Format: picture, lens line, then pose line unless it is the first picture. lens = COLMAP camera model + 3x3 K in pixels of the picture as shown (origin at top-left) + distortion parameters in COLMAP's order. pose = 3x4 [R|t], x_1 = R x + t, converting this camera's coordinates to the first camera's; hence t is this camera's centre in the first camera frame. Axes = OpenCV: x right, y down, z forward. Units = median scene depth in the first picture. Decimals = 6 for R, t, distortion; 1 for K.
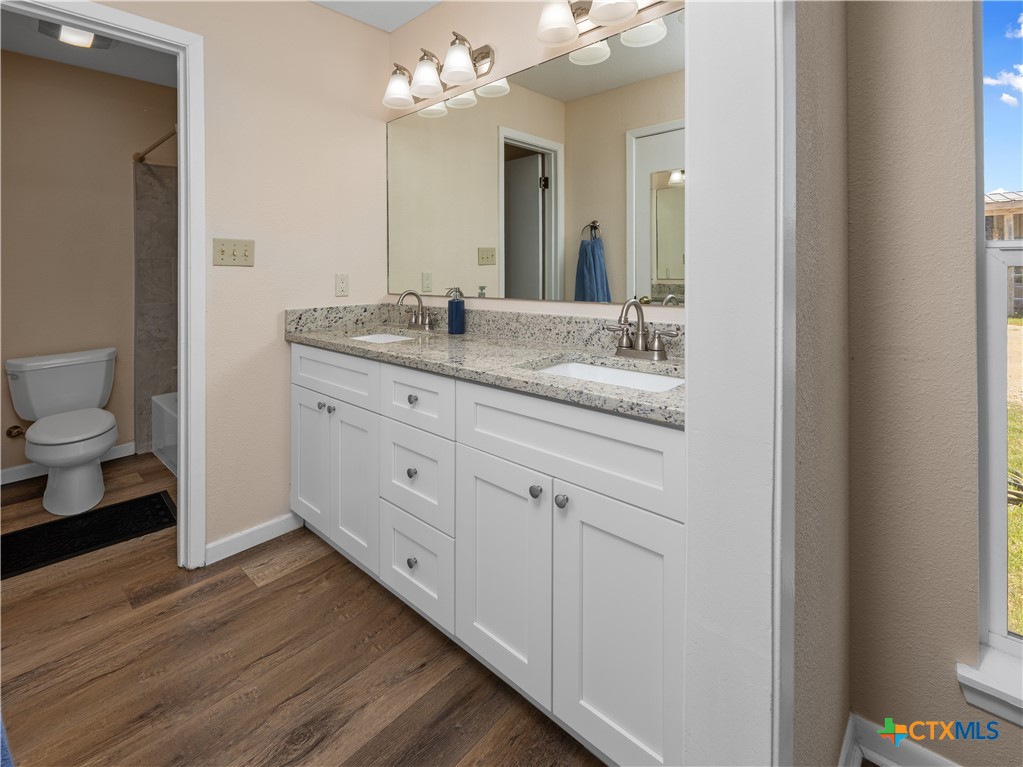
lens RADIAL K [[489.7, 0, 511.2], [0, 489.7, 379.0], [0, 0, 1]] dist [0.012668, -0.003575]
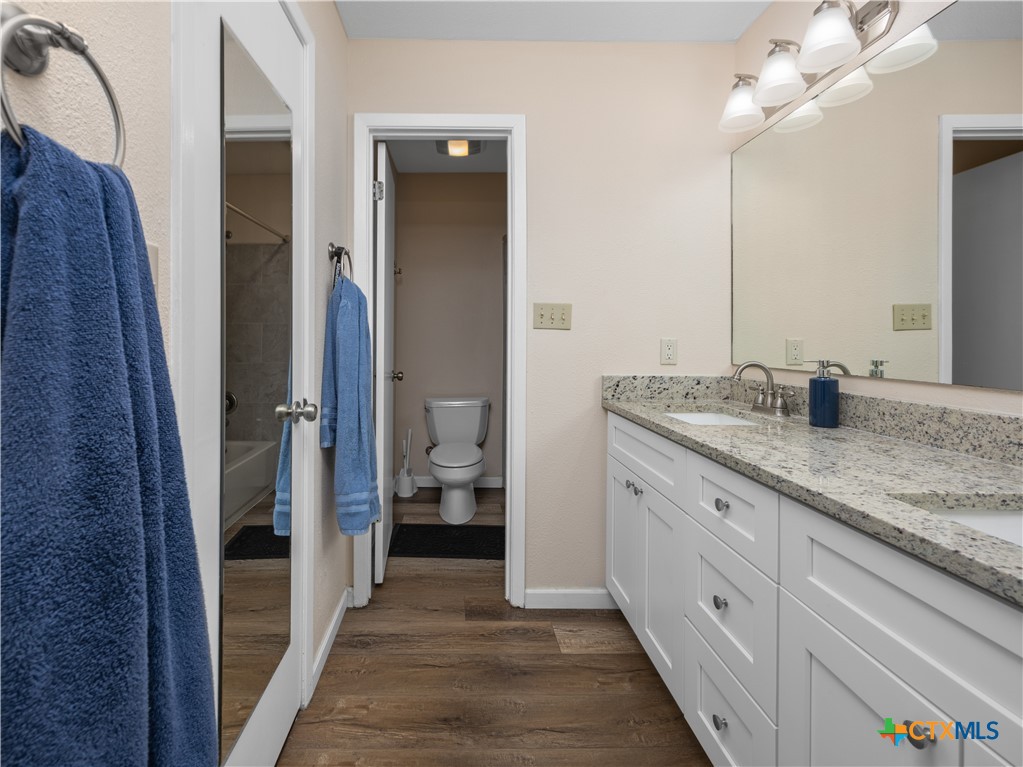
lens RADIAL K [[489.7, 0, 502.1], [0, 489.7, 388.7], [0, 0, 1]] dist [0.012668, -0.003575]
pose [[0.661116, 0.087918, -0.745114, 0.106774], [-0.177874, 0.983164, -0.041815, -0.037515], [0.728894, 0.160181, 0.665625, 0.212268]]
